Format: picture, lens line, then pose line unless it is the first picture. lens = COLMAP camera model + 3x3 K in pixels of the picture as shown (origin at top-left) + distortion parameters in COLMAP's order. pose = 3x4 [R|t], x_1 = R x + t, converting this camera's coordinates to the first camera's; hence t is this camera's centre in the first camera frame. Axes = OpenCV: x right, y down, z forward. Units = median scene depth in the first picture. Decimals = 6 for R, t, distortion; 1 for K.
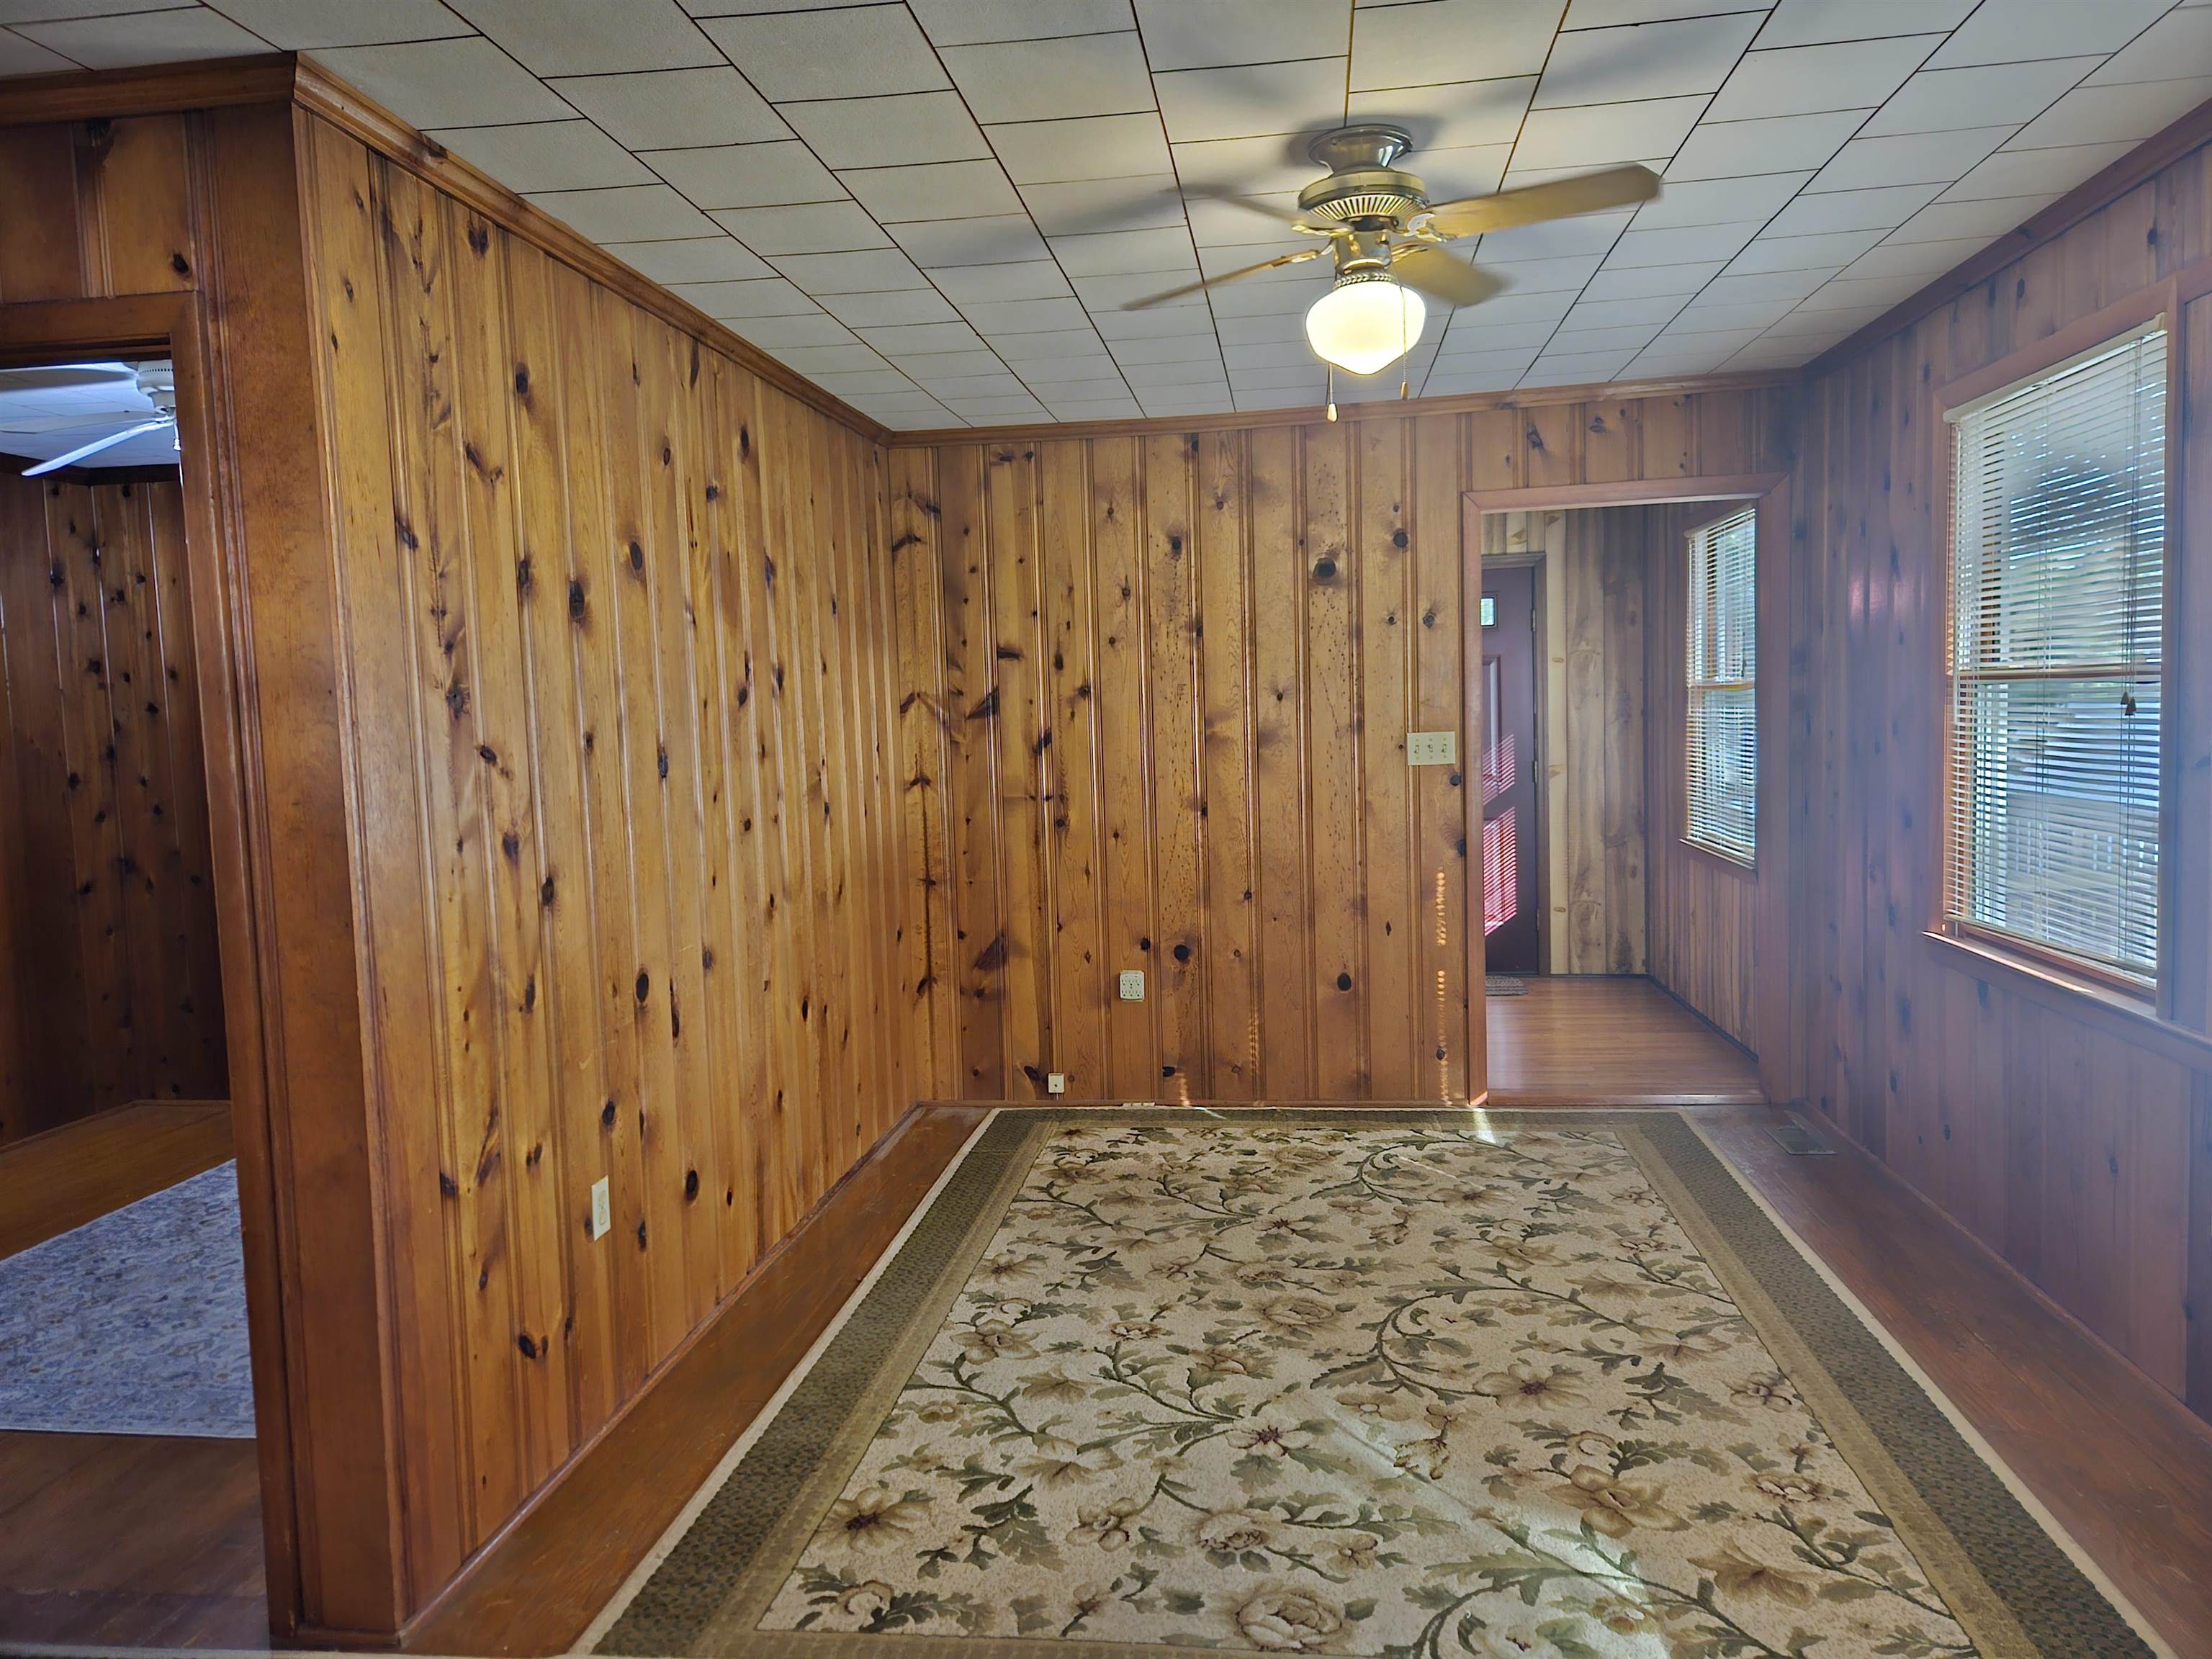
lens RADIAL K [[1489.2, 0, 1108.5], [0, 1489.2, 819.0], [0, 0, 1]] dist [0.040961, -0.022998]
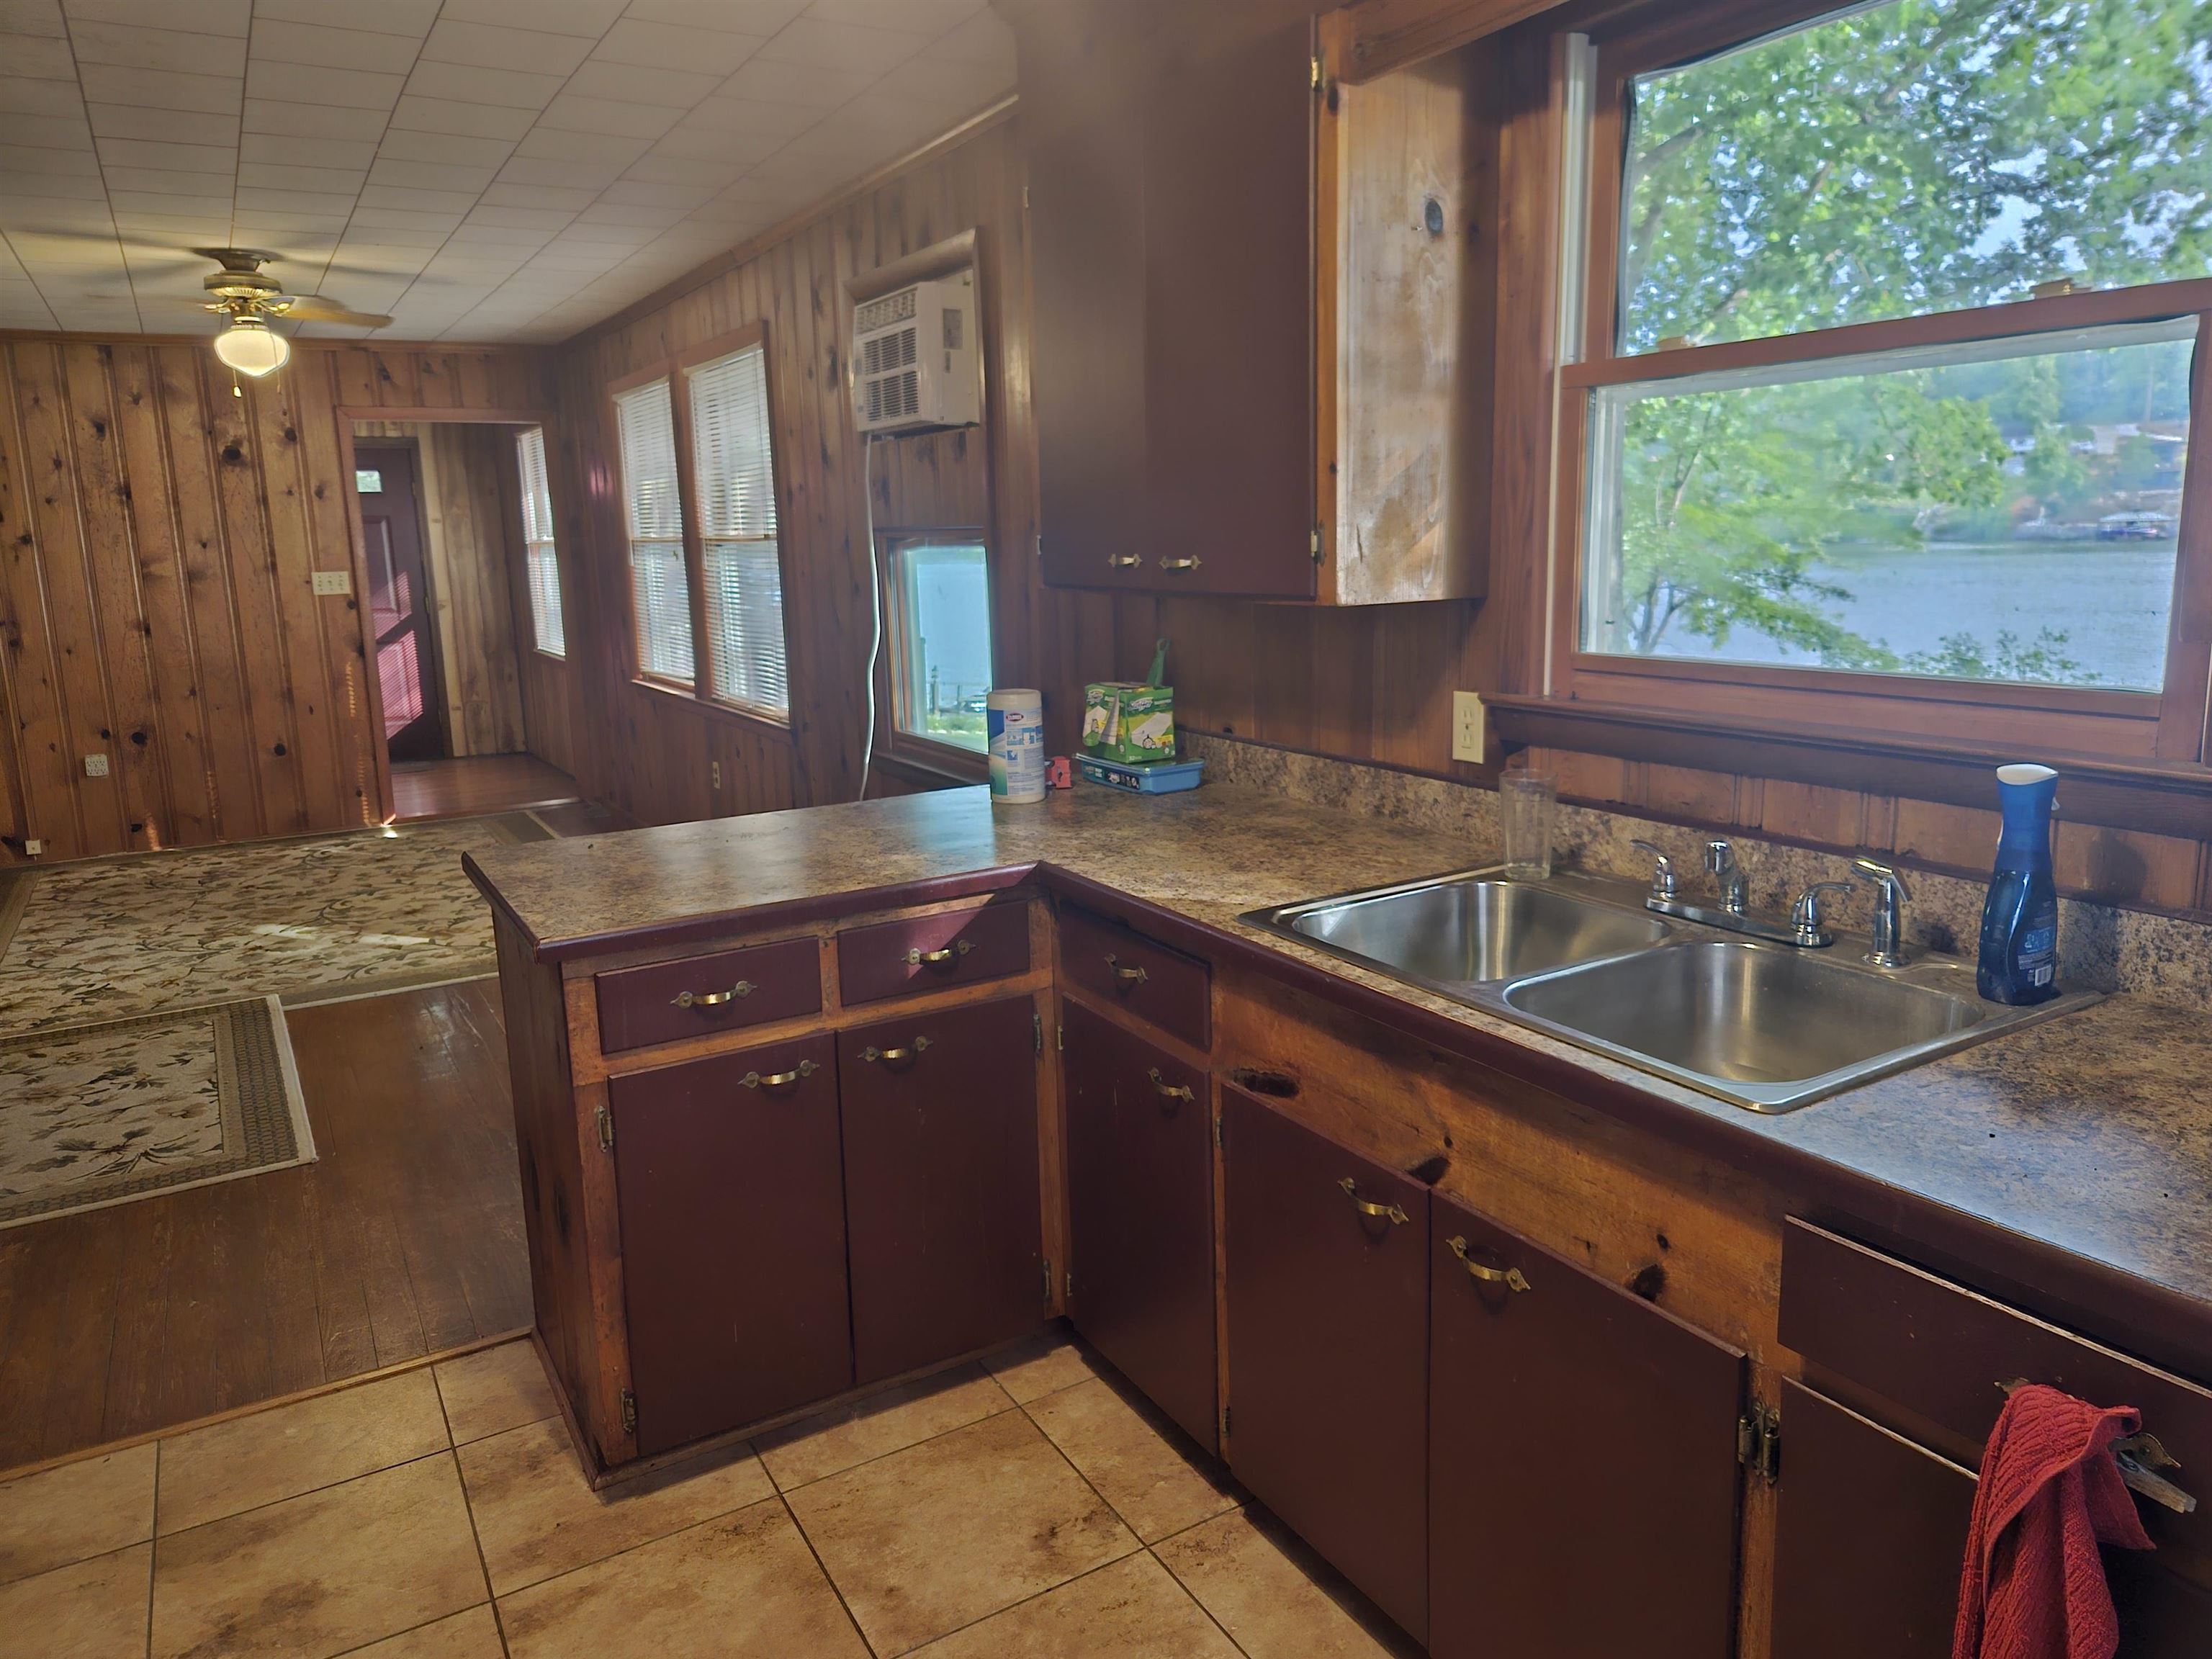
lens RADIAL K [[1489.2, 0, 1112.2], [0, 1489.2, 808.6], [0, 0, 1]] dist [0.040961, -0.022998]
pose [[0.783616, -0.099455, 0.613233, -0.165654], [0.044412, 0.993545, 0.104383, 0.079935], [-0.619656, -0.054561, 0.782975, -0.971873]]
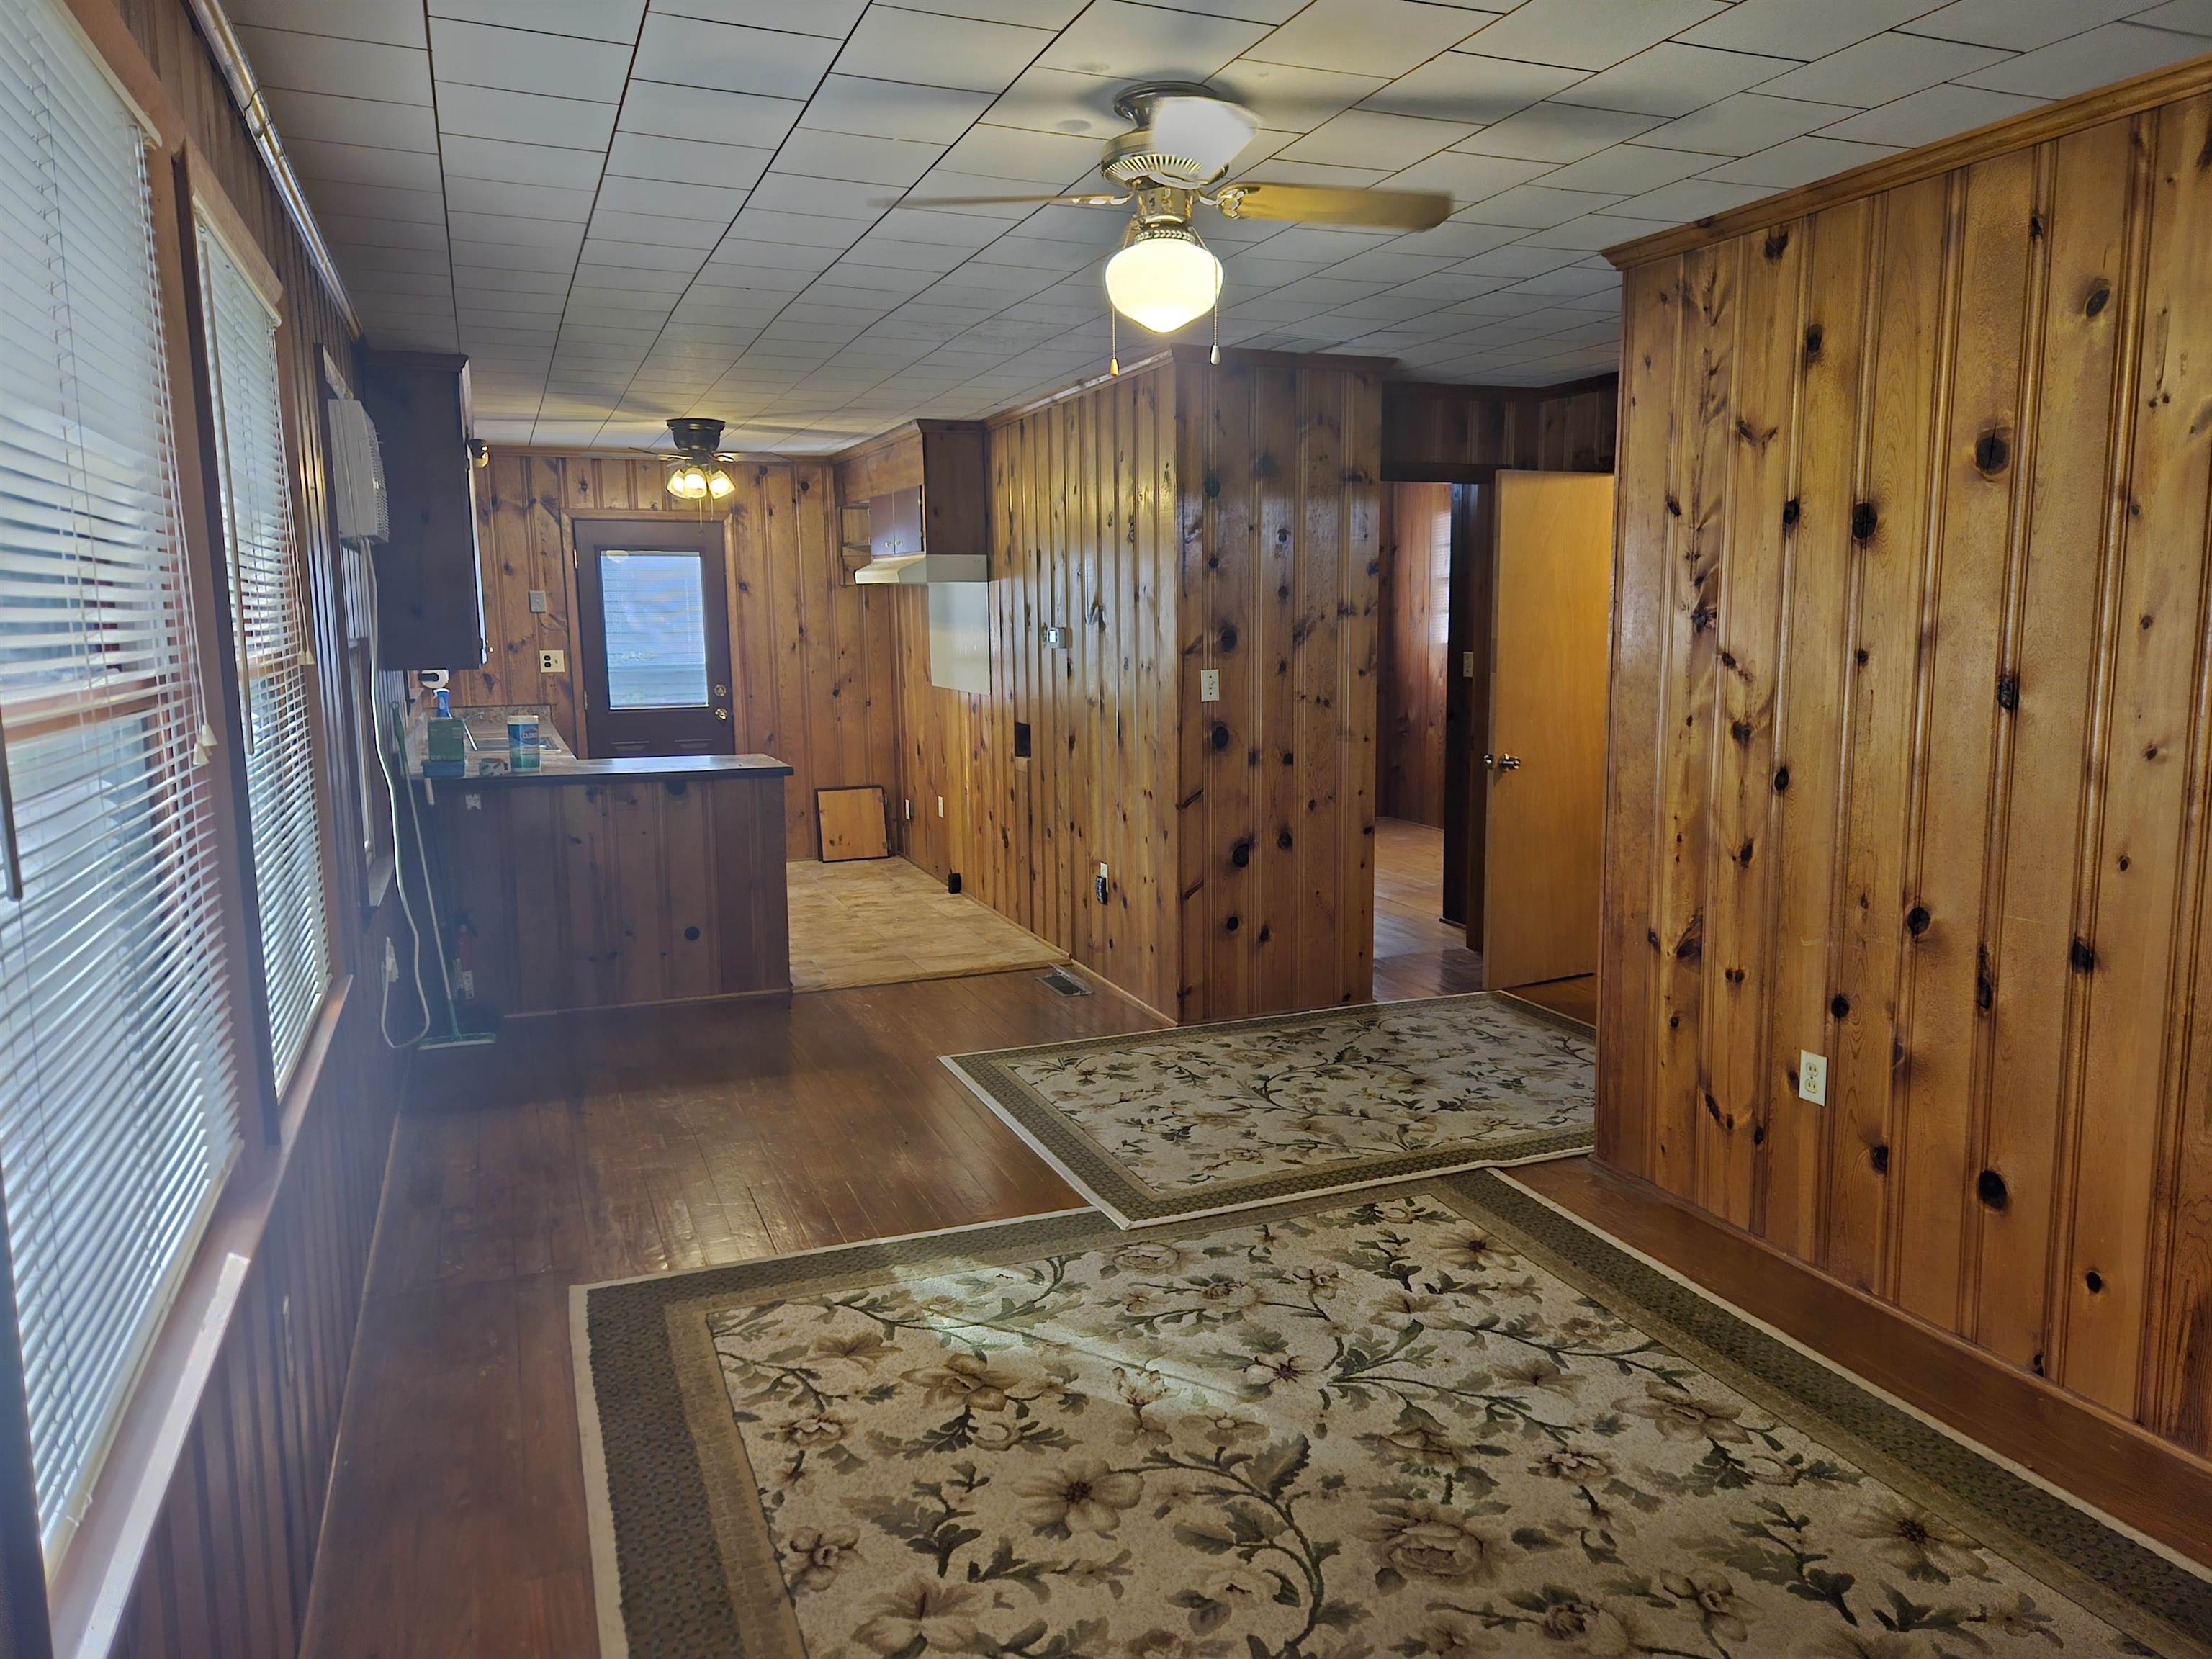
lens RADIAL K [[1489.2, 0, 1115.1], [0, 1489.2, 821.3], [0, 0, 1]] dist [0.040961, -0.022998]
pose [[-0.863822, 0.112821, -0.491002, 0.578494], [0.000796, 0.974907, 0.222610, -0.159440], [0.503796, 0.191905, -0.842236, 1.499111]]
